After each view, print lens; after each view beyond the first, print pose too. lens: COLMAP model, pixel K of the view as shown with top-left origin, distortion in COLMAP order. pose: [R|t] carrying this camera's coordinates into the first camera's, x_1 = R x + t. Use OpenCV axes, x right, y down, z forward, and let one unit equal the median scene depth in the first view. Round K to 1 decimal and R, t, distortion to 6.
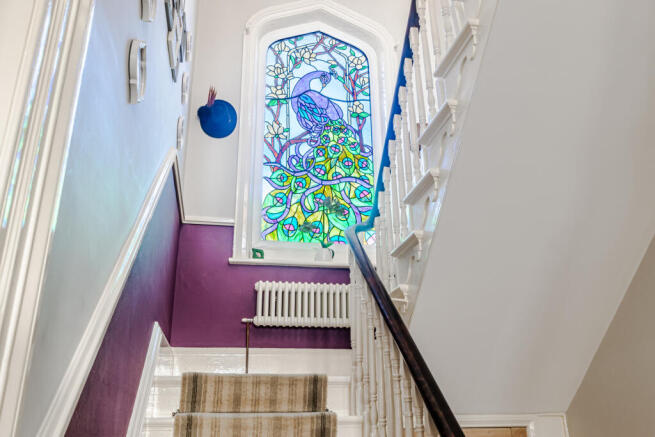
lens RADIAL K [[550.7, 0, 326.7], [0, 550.7, 217.9], [0, 0, 1]] dist [-0.003924, -0.000200]
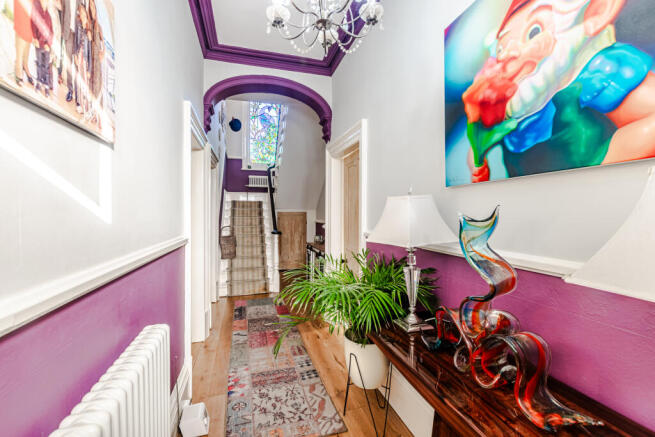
lens RADIAL K [[283.5, 0, 327.9], [0, 283.5, 217.0], [0, 0, 1]] dist [0.001282, -0.000172]
pose [[0.994994, 0.013356, 0.099038, 0.211663], [-0.048053, 0.932883, 0.356961, -0.322814], [-0.087624, -0.359933, 0.928854, -0.908449]]
